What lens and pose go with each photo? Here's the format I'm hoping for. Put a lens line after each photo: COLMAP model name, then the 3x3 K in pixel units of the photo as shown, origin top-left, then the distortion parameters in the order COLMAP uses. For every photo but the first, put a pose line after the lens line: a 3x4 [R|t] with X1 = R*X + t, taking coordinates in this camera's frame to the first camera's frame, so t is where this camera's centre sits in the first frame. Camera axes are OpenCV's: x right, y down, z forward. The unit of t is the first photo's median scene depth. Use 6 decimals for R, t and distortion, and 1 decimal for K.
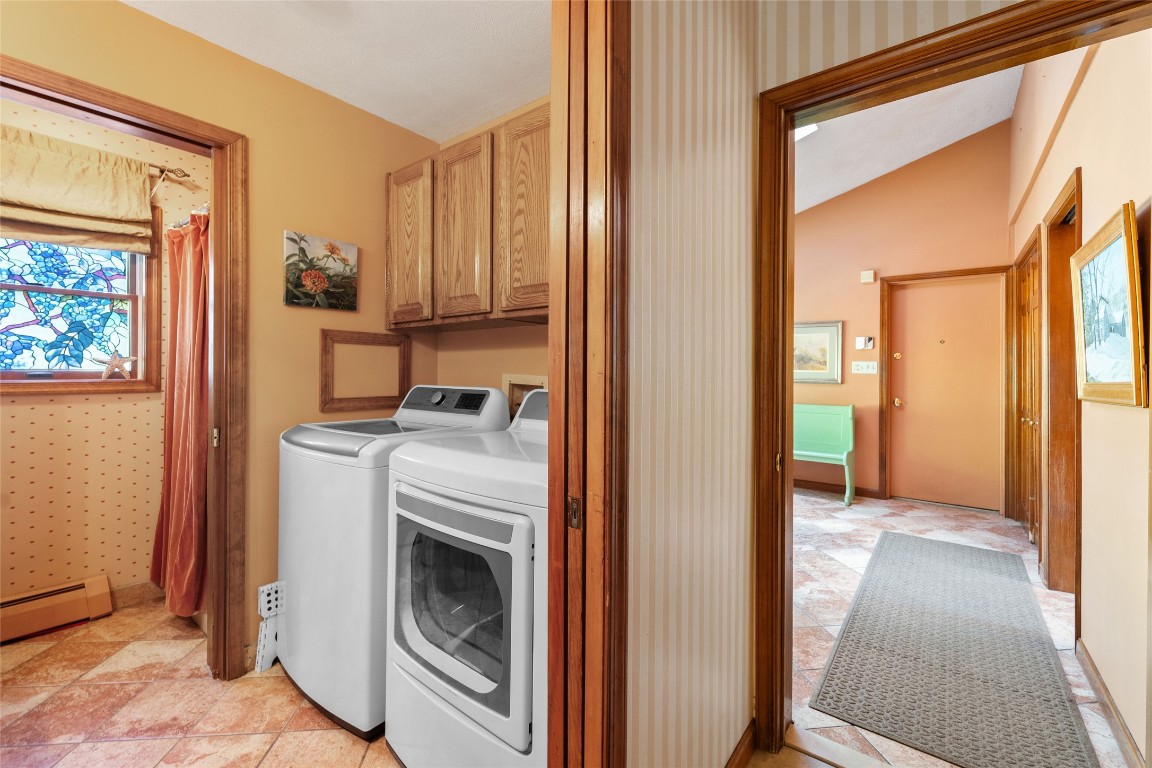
lens RADIAL K [[480.2, 0, 573.2], [0, 480.2, 371.8], [0, 0, 1]] dist [0.018067, -0.005343]
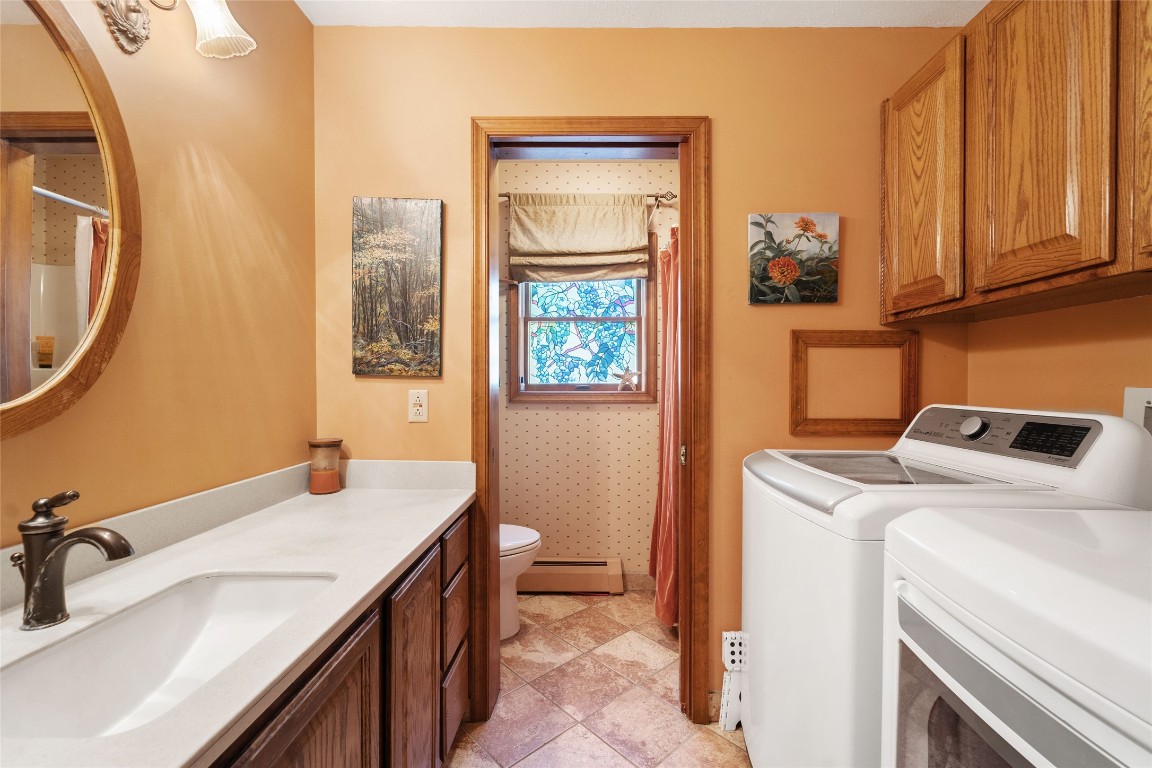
lens RADIAL K [[488.9, 0, 582.6], [0, 488.9, 388.6], [0, 0, 1]] dist [-0.001971, -0.000780]
pose [[0.605114, 0.004096, -0.796128, -0.092604], [0.003277, 0.999965, 0.007635, -0.000510], [0.796132, -0.007229, 0.605080, 0.244333]]
